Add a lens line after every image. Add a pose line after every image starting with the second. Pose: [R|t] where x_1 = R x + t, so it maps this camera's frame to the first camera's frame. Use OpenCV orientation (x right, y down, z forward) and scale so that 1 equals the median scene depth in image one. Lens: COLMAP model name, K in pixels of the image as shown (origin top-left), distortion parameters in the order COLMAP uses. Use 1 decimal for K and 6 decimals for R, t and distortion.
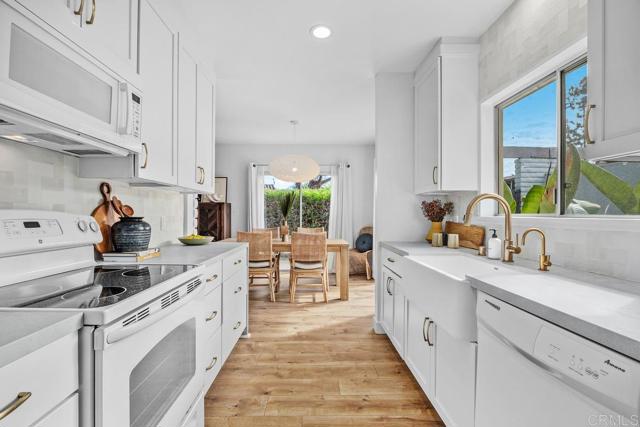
lens RADIAL K [[300.4, 0, 317.5], [0, 300.4, 214.7], [0, 0, 1]] dist [-0.015864, -0.000611]
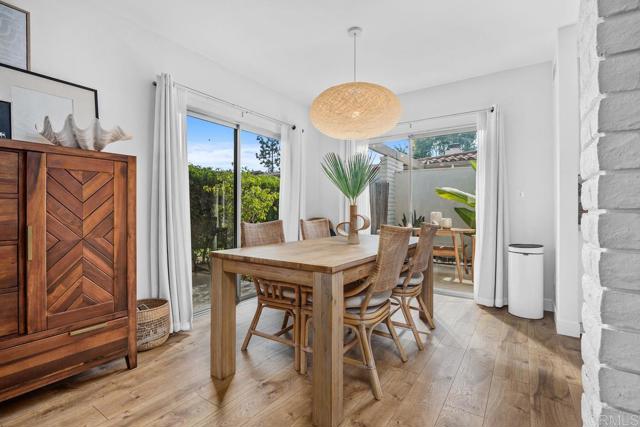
lens RADIAL K [[300.4, 0, 320.4], [0, 300.4, 214.7], [0, 0, 1]] dist [-0.015864, -0.000611]
pose [[0.577583, -0.014790, 0.816198, -1.001638], [0.002120, 0.999860, 0.016618, 0.049465], [-0.816329, -0.007868, 0.577533, 1.271415]]
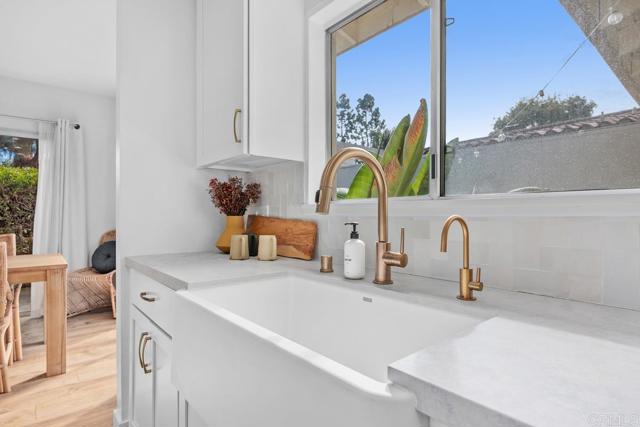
lens RADIAL K [[344.2, 0, 321.0], [0, 344.2, 212.6], [0, 0, 1]] dist [-0.000489, 0.000416]
pose [[0.779286, -0.002093, 0.626665, 0.116427], [0.007364, 0.999956, -0.005818, 0.024245], [-0.626626, 0.009149, 0.779267, 0.400757]]
